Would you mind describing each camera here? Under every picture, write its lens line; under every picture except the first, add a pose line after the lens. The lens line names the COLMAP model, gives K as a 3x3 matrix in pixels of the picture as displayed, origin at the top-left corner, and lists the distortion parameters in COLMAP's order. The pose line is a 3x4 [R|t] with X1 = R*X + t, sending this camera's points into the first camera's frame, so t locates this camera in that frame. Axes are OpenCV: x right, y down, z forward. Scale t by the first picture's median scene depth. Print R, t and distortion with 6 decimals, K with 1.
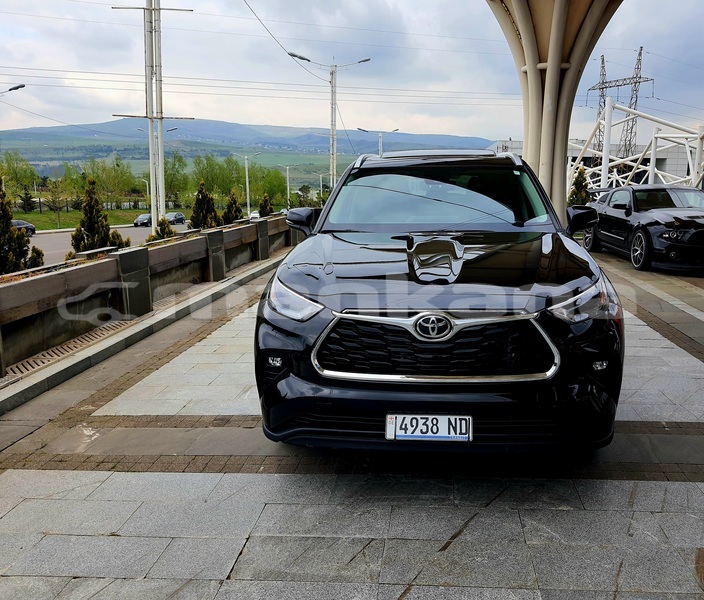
lens RADIAL K [[658.4, 0, 353.1], [0, 658.4, 299.5], [0, 0, 1]] dist [-0.032377, 0.000000]
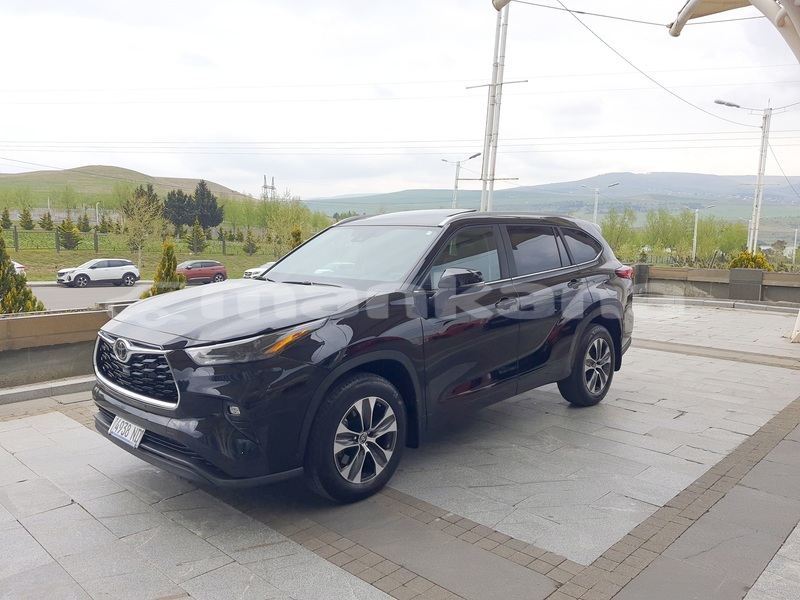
lens RADIAL K [[634.0, 0, 400.3], [0, 634.0, 298.4], [0, 0, 1]] dist [-0.013217, -0.008034]
pose [[0.765266, 0.068779, -0.640030, 0.102393], [-0.117597, 0.992481, -0.033953, -0.006497], [0.632882, 0.101248, 0.767600, 0.029454]]
